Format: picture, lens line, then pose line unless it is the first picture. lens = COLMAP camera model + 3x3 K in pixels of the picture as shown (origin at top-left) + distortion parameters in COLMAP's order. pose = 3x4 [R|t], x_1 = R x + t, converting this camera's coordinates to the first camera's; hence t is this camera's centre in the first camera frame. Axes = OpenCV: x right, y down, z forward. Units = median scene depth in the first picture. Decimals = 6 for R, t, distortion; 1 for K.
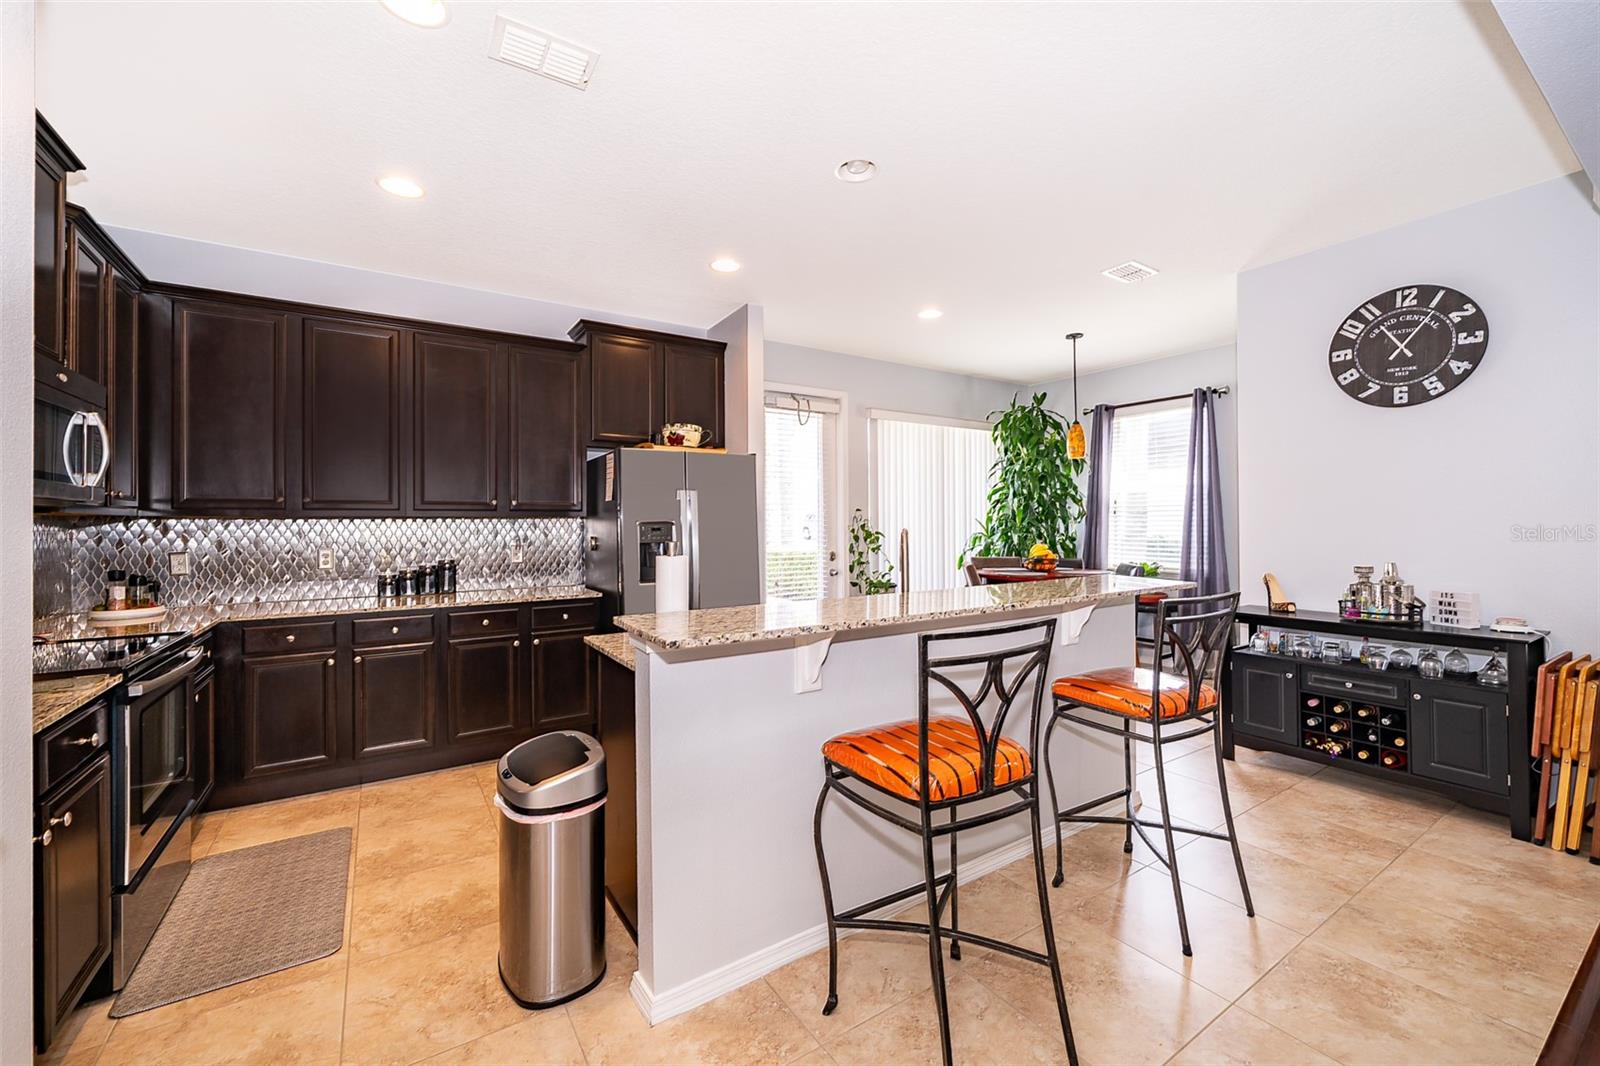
lens RADIAL K [[644.9, 0, 809.0], [0, 644.9, 524.2], [0, 0, 1]] dist [0.000409, 0.000140]
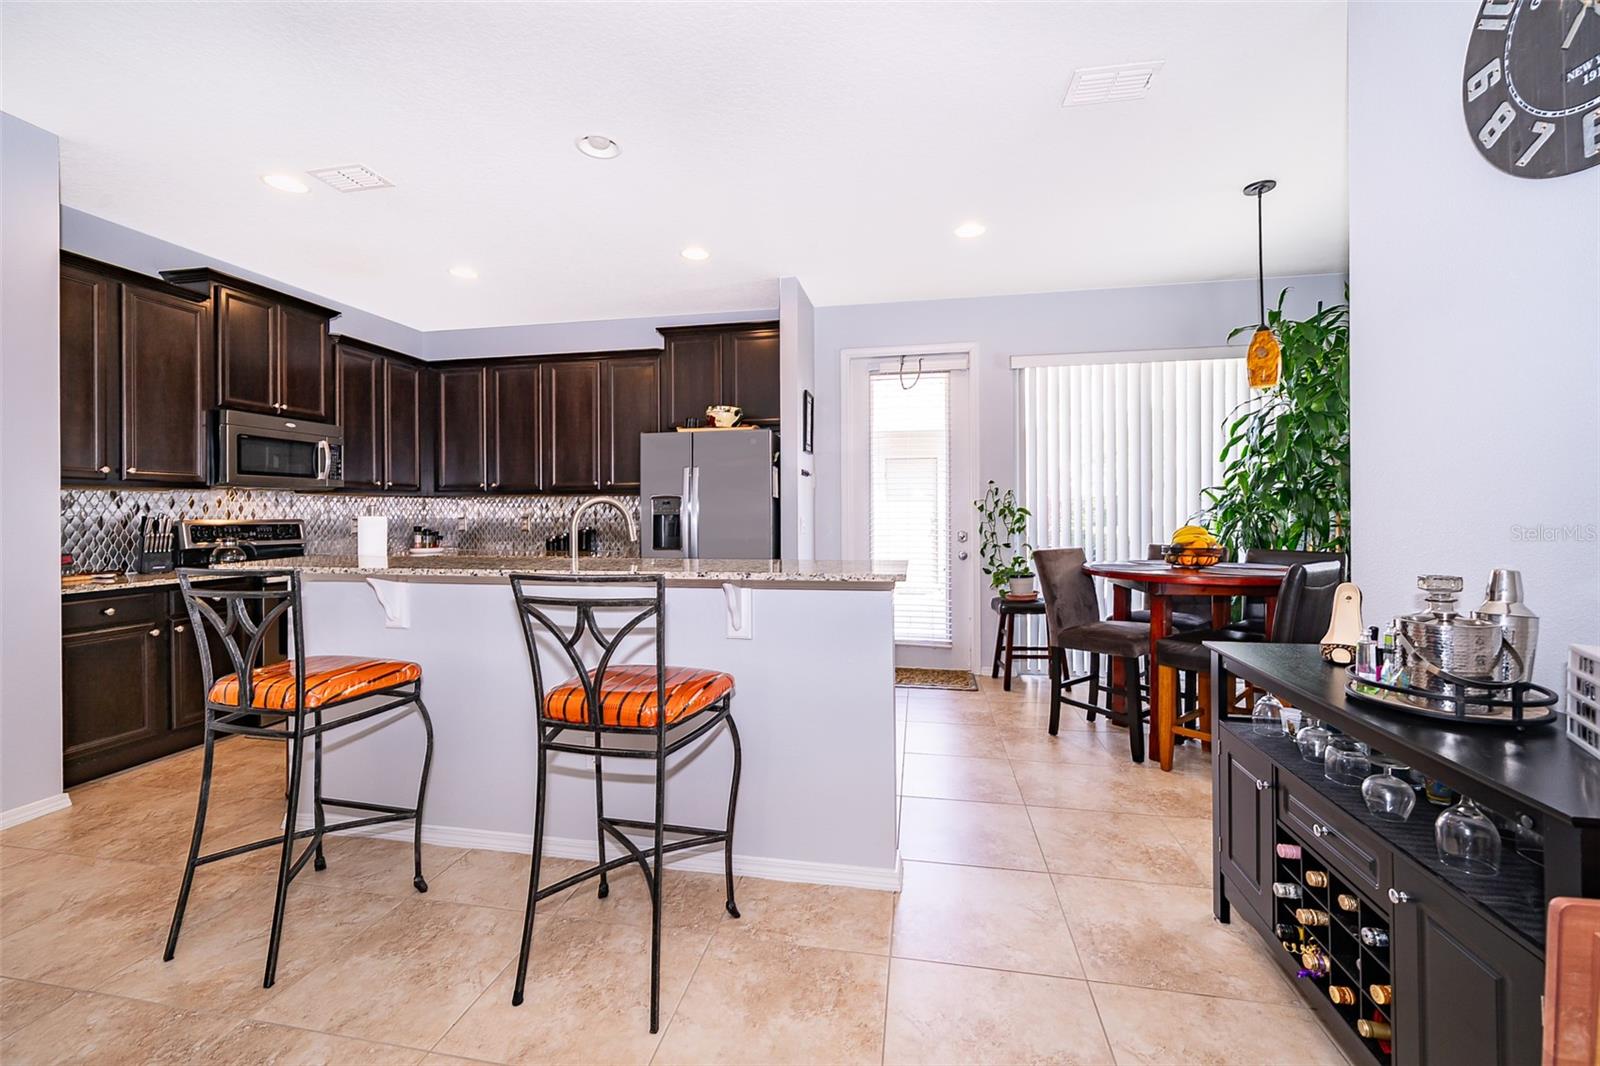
lens RADIAL K [[649.5, 0, 792.1], [0, 649.5, 517.6], [0, 0, 1]] dist [-0.004851, -0.000036]
pose [[0.715638, 0.008461, -0.698421, 0.524033], [0.001284, 0.999909, 0.013429, 0.013370], [0.698471, -0.010507, 0.715562, 0.246076]]
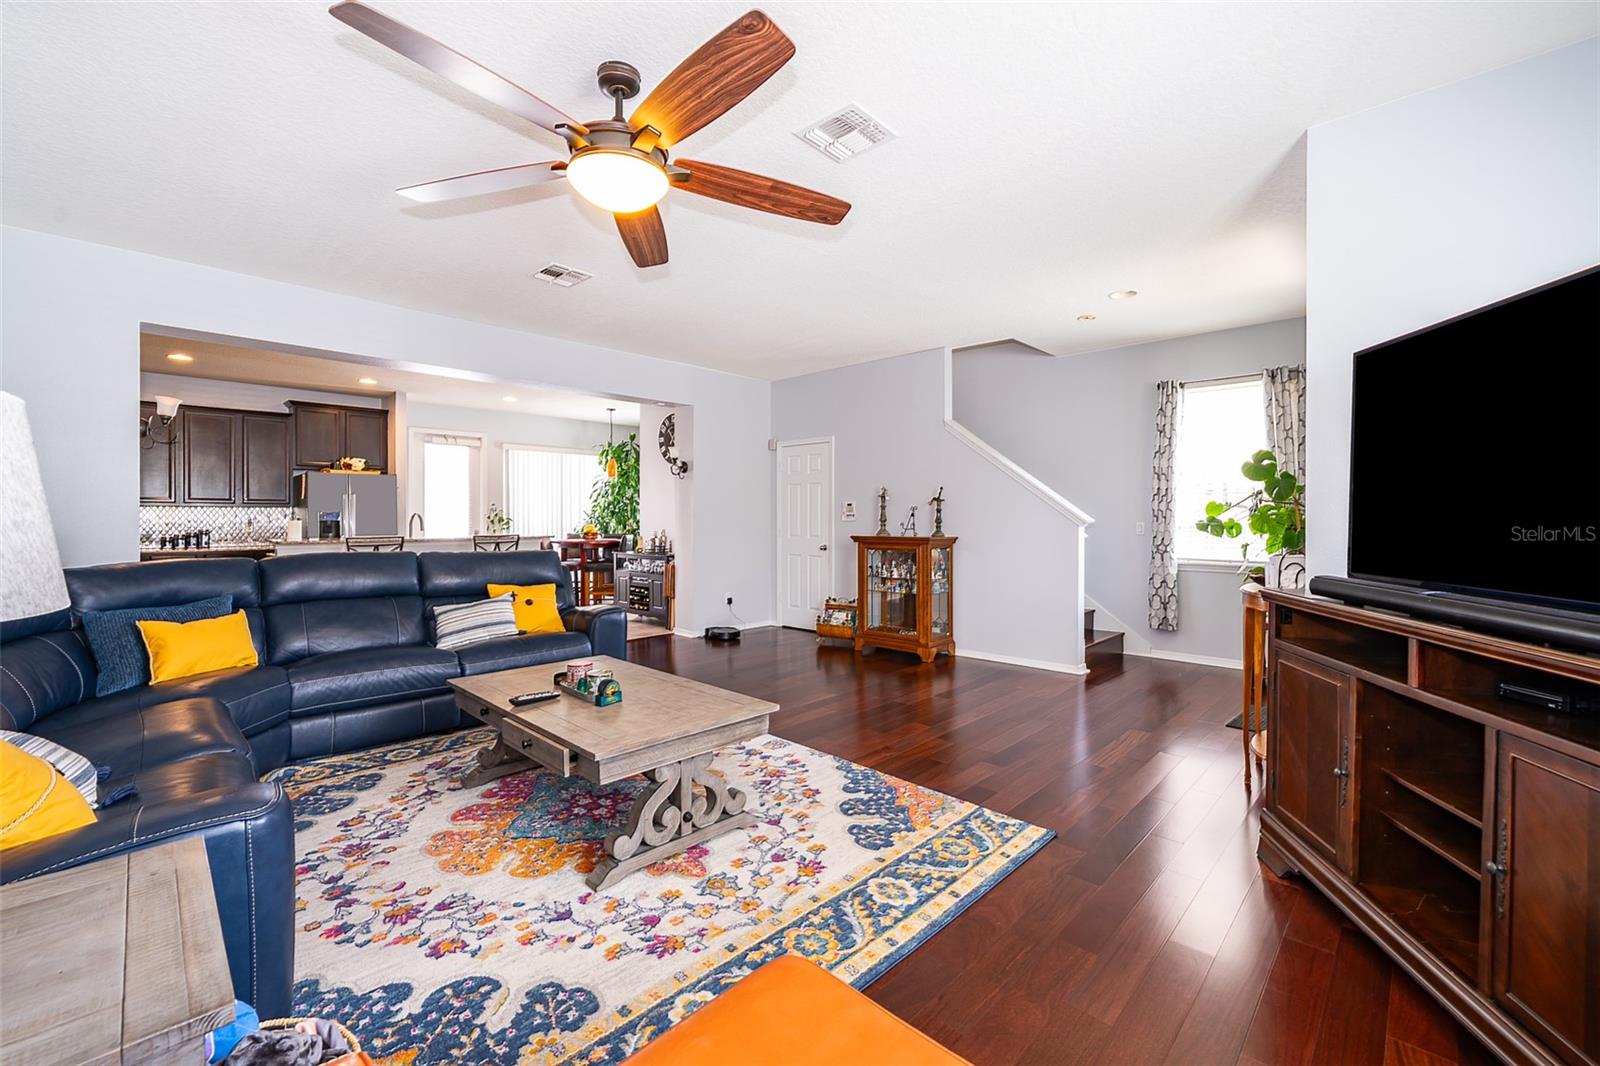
lens RADIAL K [[649.5, 0, 792.1], [0, 649.5, 517.6], [0, 0, 1]] dist [-0.004851, -0.000036]
pose [[0.975479, 0.006299, 0.220003, 0.507412], [-0.006140, 0.999980, -0.001406, 0.010131], [-0.220007, 0.000021, 0.975498, -0.887074]]
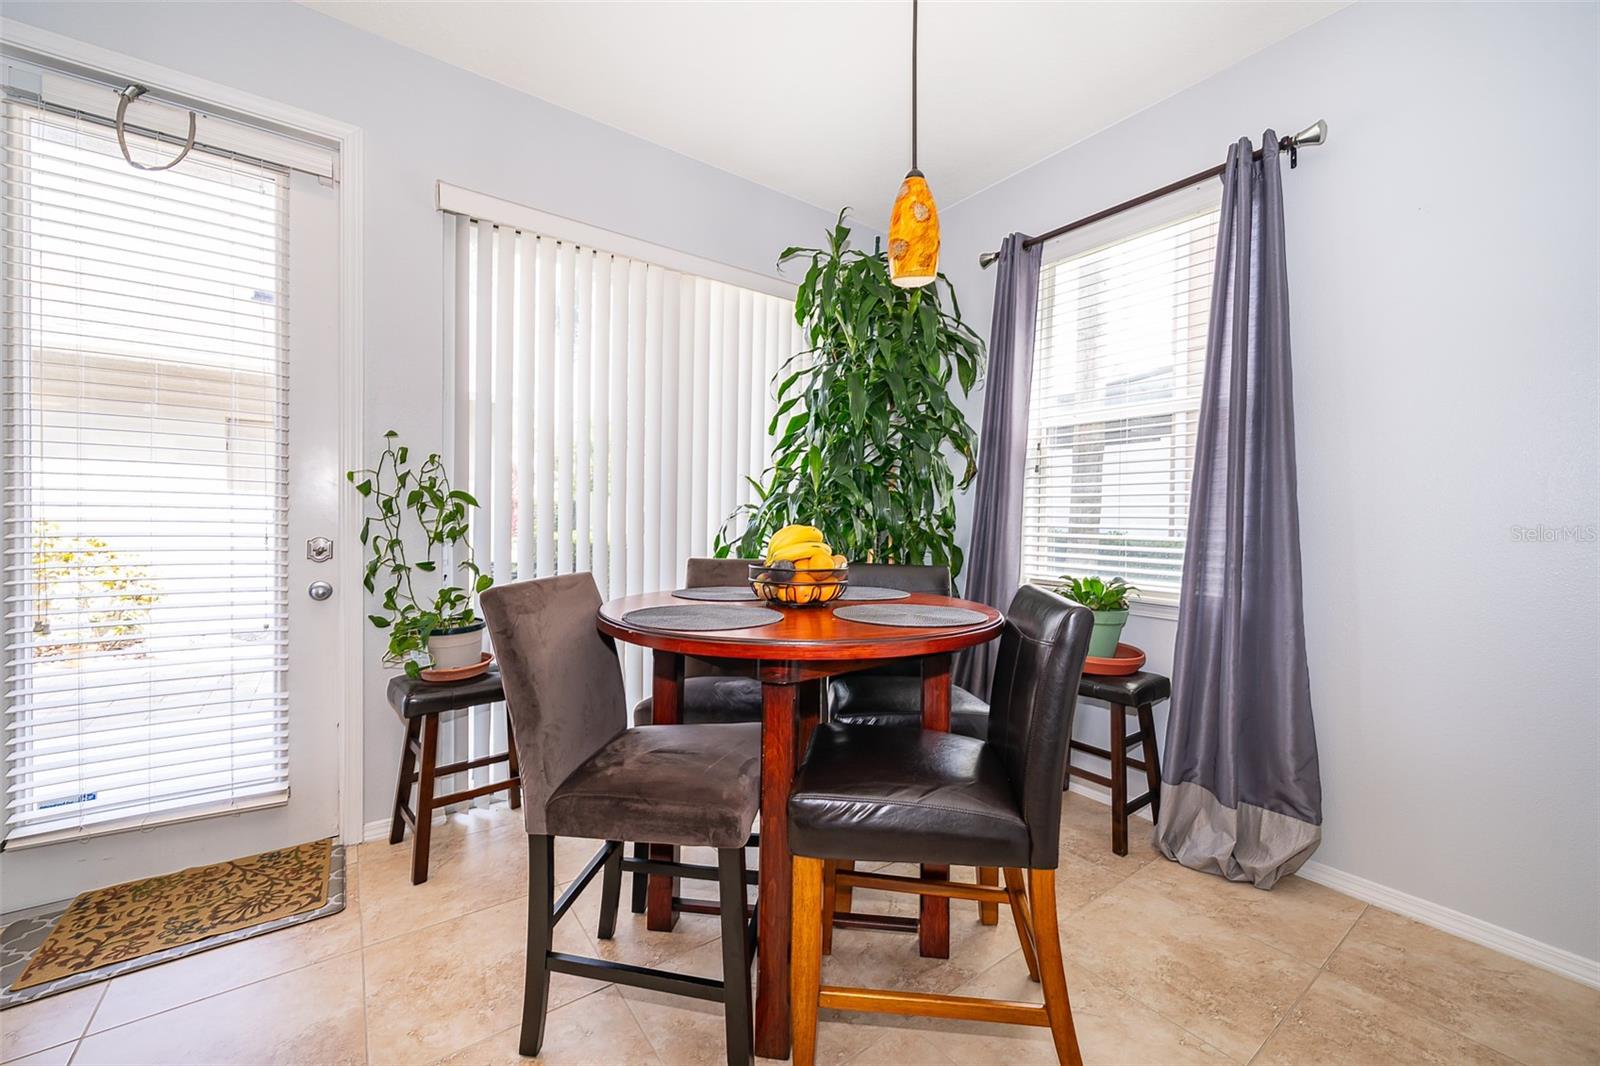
lens RADIAL K [[644.9, 0, 809.0], [0, 644.9, 524.2], [0, 0, 1]] dist [0.000409, 0.000140]
pose [[0.998214, 0.025169, 0.054171, 0.342633], [-0.026411, 0.999402, 0.022329, 0.019095], [-0.053576, -0.023720, 0.998282, 0.651000]]
